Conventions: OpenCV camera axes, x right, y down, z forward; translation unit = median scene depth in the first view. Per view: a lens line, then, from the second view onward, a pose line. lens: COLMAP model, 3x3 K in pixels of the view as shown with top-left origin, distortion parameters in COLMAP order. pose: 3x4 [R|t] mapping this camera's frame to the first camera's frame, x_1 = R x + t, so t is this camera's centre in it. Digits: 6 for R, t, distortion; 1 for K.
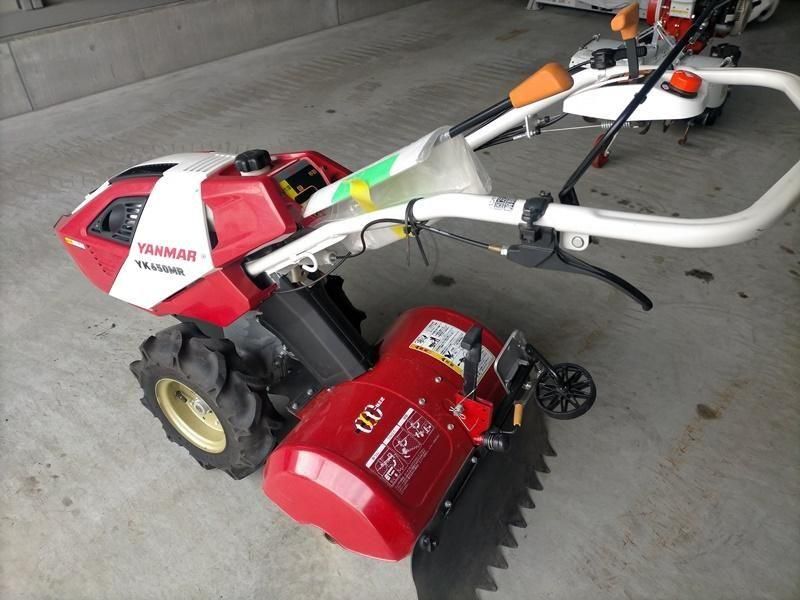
lens RADIAL K [[598.0, 0, 398.6], [0, 598.0, 298.3], [0, 0, 1]] dist [0.025328, -0.026809]
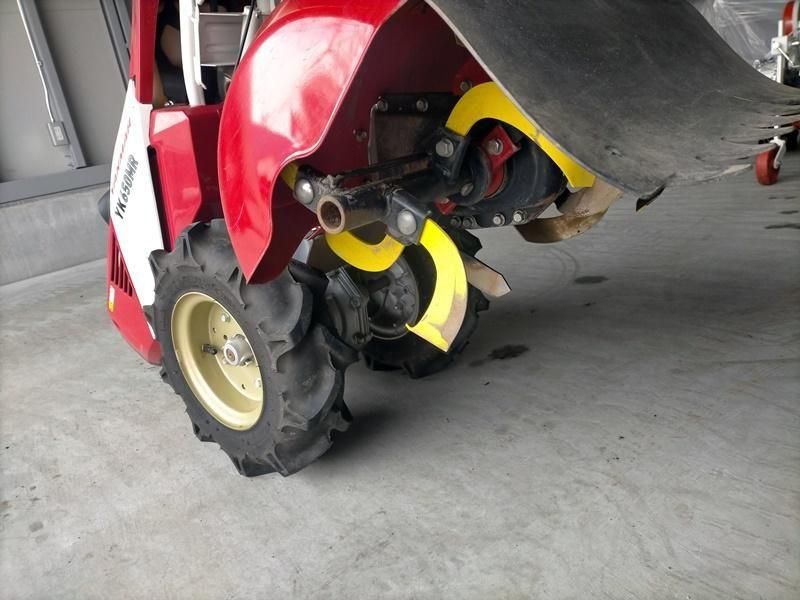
lens RADIAL K [[598.0, 0, 394.8], [0, 598.0, 297.2], [0, 0, 1]] dist [0.025328, -0.026809]
pose [[0.974777, -0.115936, -0.190707, -0.030867], [0.045722, 0.940102, -0.337813, 0.355024], [0.218449, 0.320572, 0.921691, 0.431464]]
